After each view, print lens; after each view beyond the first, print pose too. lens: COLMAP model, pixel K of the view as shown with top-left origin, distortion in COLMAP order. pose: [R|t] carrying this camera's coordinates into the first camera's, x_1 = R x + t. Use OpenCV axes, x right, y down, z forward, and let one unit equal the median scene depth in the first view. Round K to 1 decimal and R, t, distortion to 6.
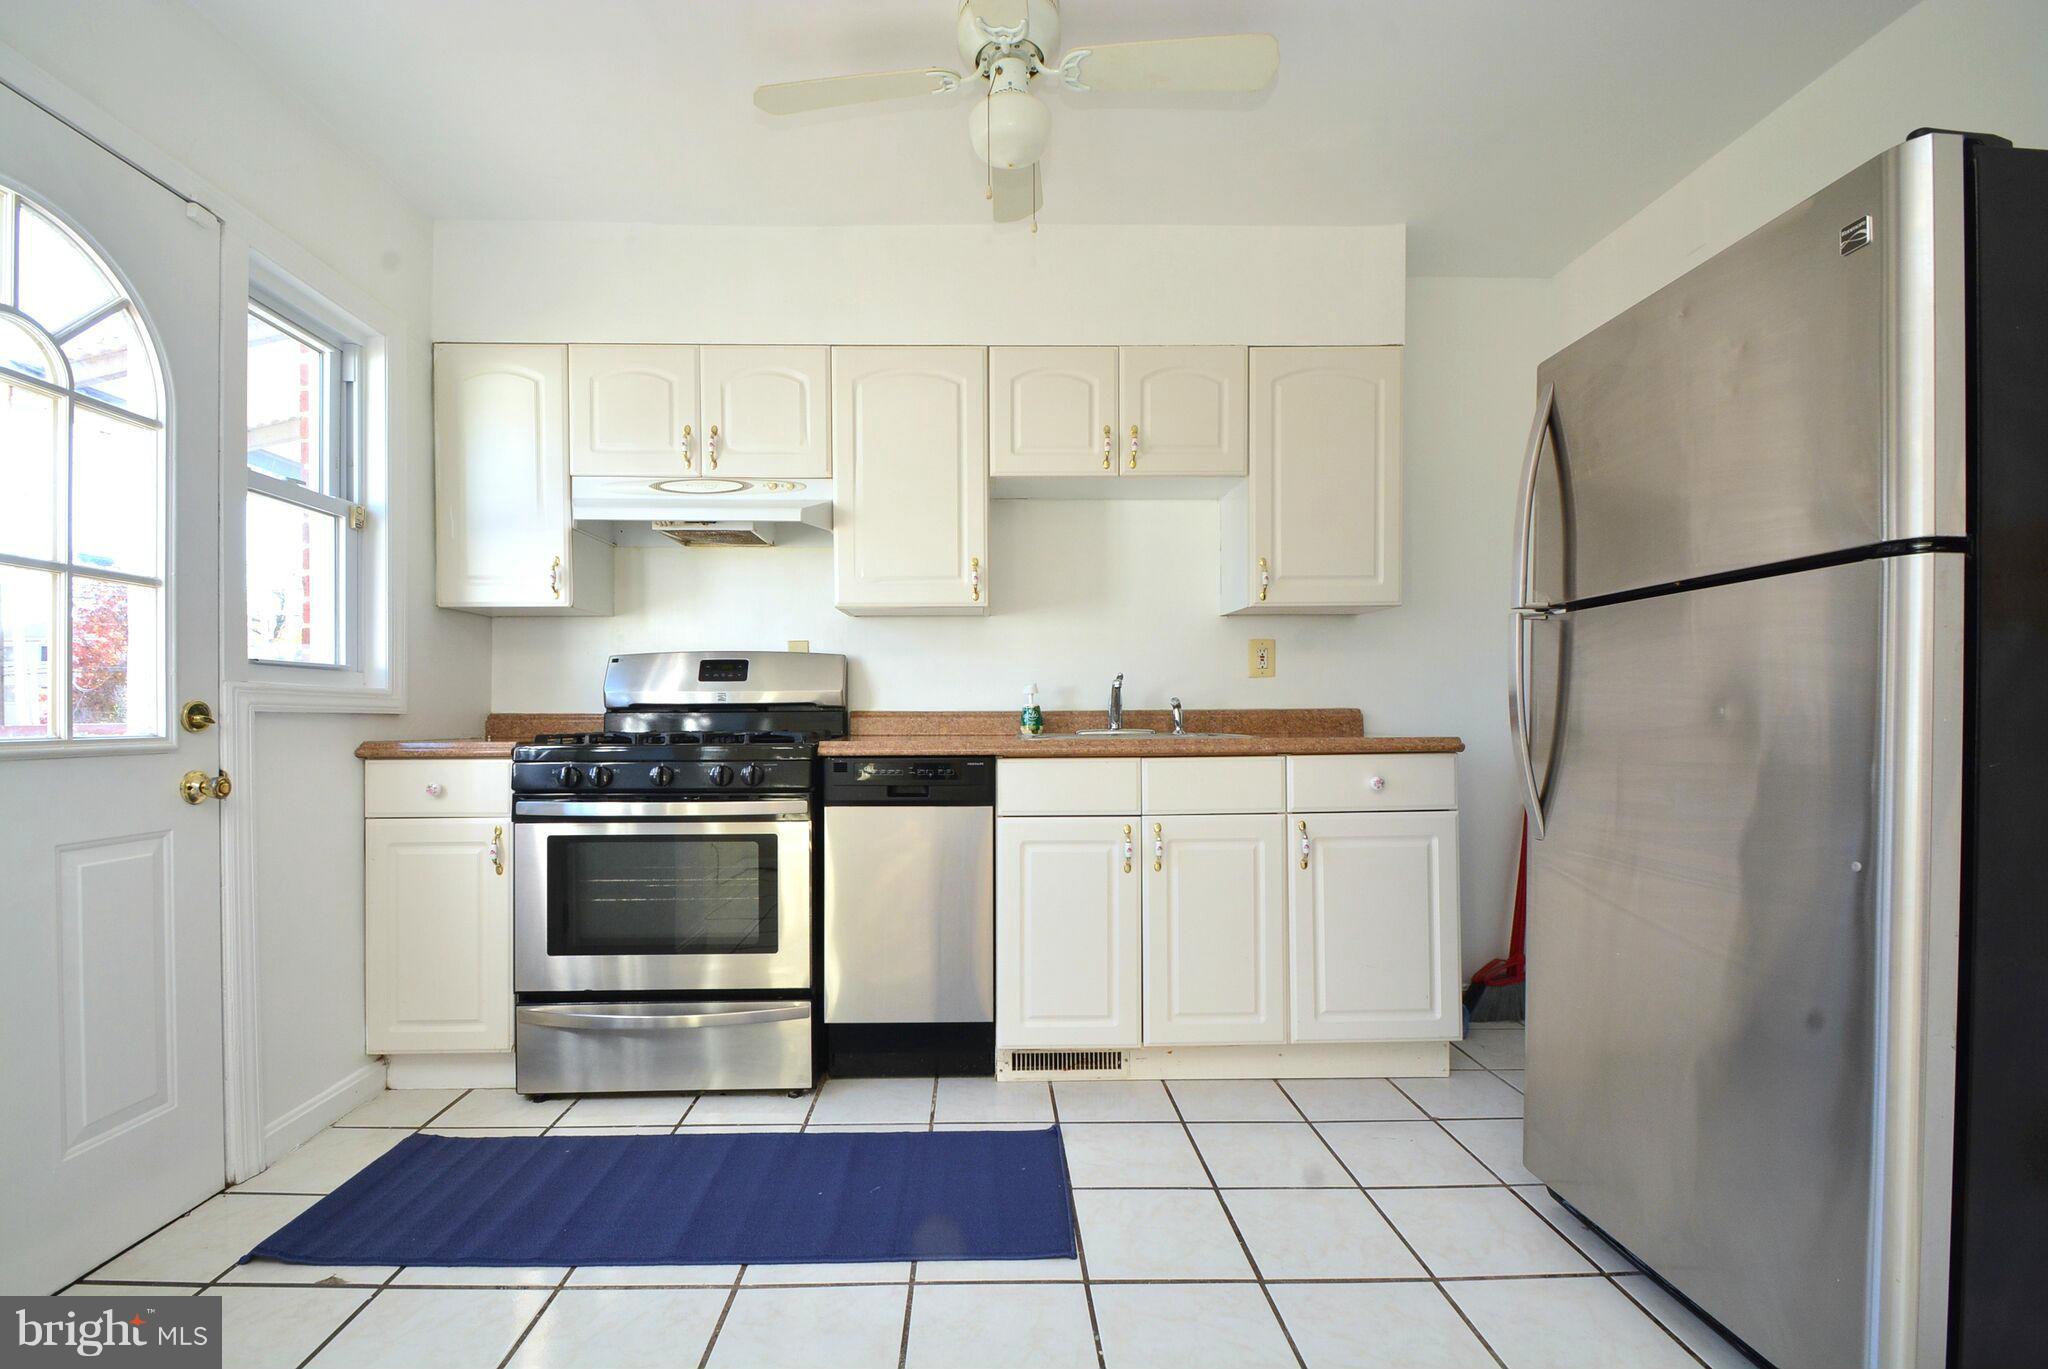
lens RADIAL K [[900.9, 0, 993.1], [0, 900.9, 717.3], [0, 0, 1]] dist [0.005167, -0.003882]
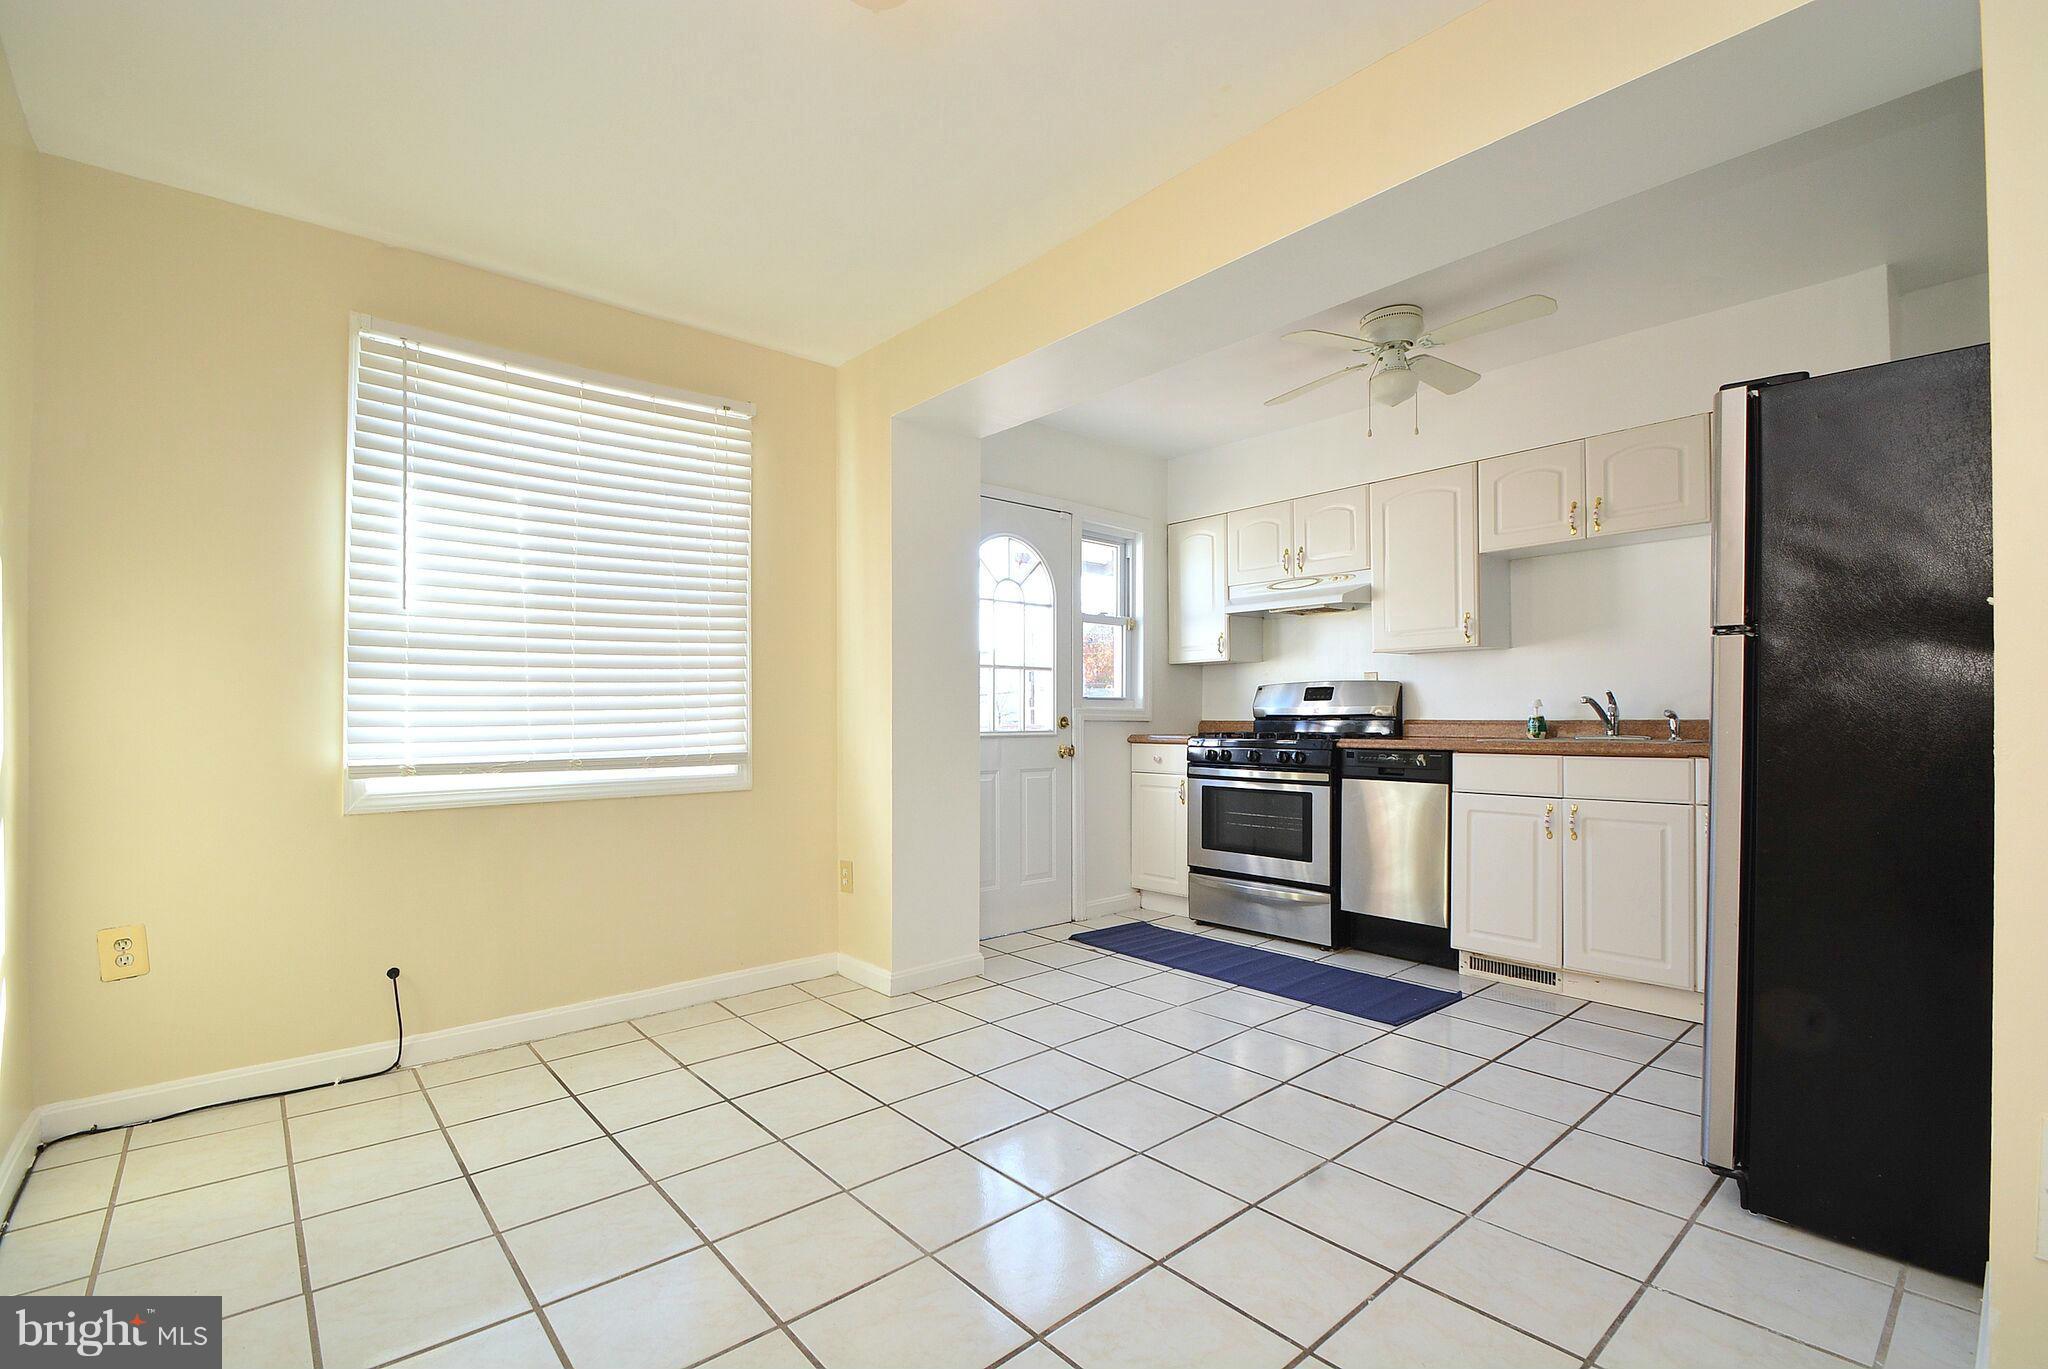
lens RADIAL K [[900.9, 0, 993.1], [0, 900.9, 717.3], [0, 0, 1]] dist [0.005167, -0.003882]
pose [[0.633066, 0.001597, -0.774096, 0.664851], [-0.003127, 0.999995, -0.000493, -0.009694], [0.774092, 0.002733, 0.633068, -0.520458]]
